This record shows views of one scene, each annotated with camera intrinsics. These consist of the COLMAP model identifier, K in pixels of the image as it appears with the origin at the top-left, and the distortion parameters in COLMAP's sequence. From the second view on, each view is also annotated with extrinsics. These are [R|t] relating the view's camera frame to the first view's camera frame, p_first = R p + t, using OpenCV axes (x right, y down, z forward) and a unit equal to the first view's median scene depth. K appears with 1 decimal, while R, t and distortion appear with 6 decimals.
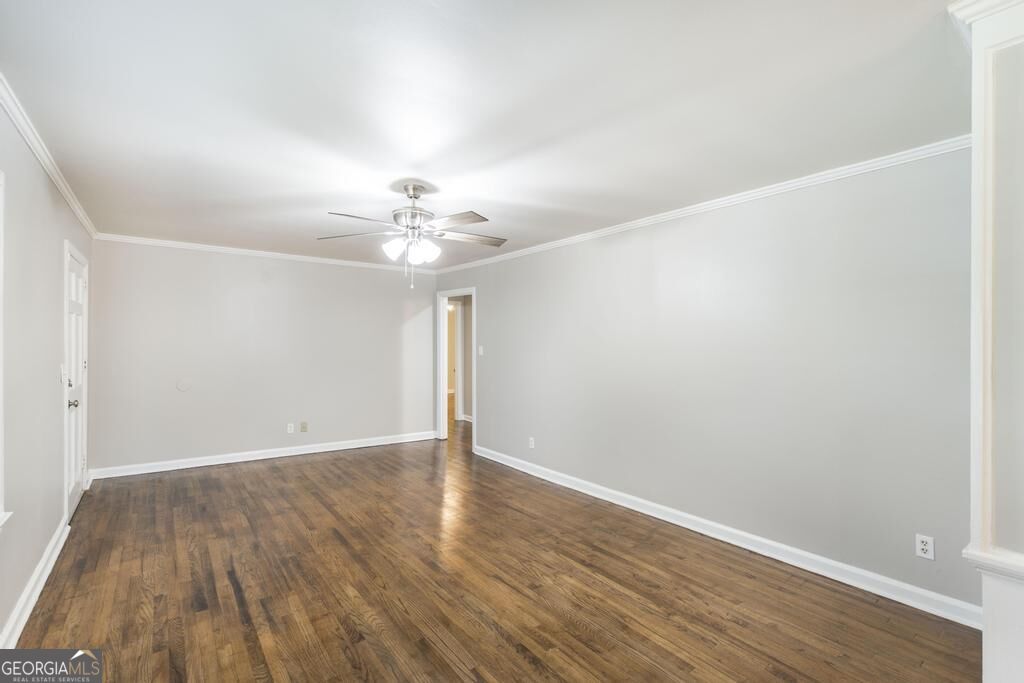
lens RADIAL K [[453.2, 0, 495.2], [0, 453.2, 343.8], [0, 0, 1]] dist [0.012425, -0.000204]
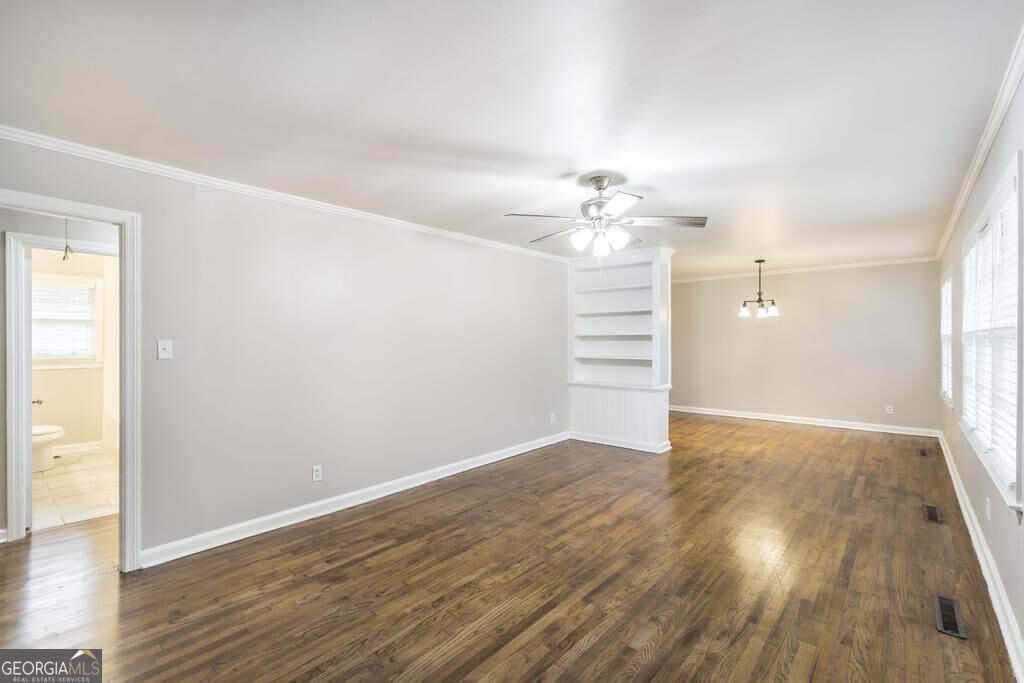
lens RADIAL K [[453.2, 0, 506.7], [0, 453.2, 342.9], [0, 0, 1]] dist [0.012425, -0.000204]
pose [[-0.216031, -0.005373, 0.976372, -1.082160], [0.001489, 0.999982, 0.005833, 0.016332], [-0.976385, 0.002714, -0.216019, 1.367658]]
